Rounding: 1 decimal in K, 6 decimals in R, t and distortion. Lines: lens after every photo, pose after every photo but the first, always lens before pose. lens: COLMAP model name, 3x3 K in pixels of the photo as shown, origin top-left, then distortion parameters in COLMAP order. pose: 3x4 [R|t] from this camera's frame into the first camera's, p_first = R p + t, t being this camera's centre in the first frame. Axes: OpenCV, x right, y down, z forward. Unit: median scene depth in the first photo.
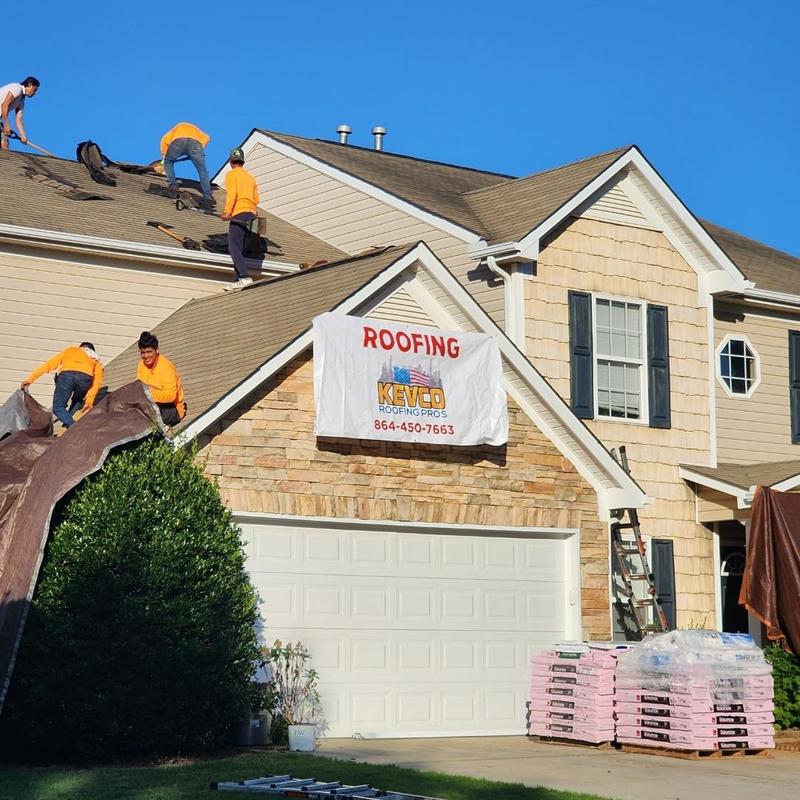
lens RADIAL K [[2110.8, 0, 400.0], [0, 2110.8, 400.0], [0, 0, 1]] dist [-0.174720, 0.085868]
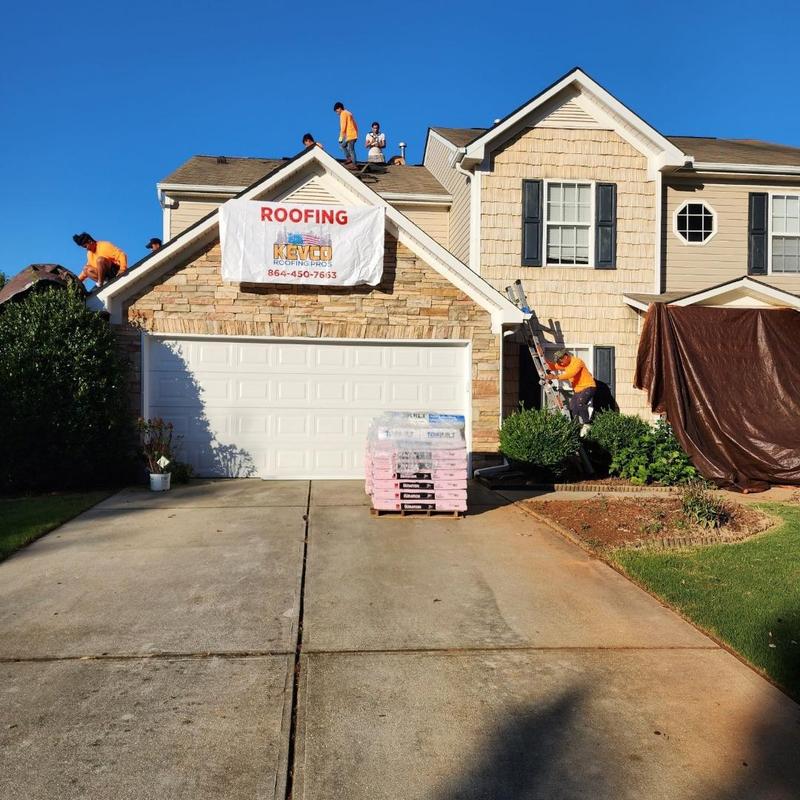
lens RADIAL K [[771.7, 0, 400.0], [0, 771.7, 400.0], [0, 0, 1]] dist [0.108316, -0.185483]
pose [[0.837616, 0.001331, -0.546258, 0.354114], [0.056741, 0.994376, 0.089428, 0.055521], [0.543305, -0.105902, 0.832830, 0.557508]]
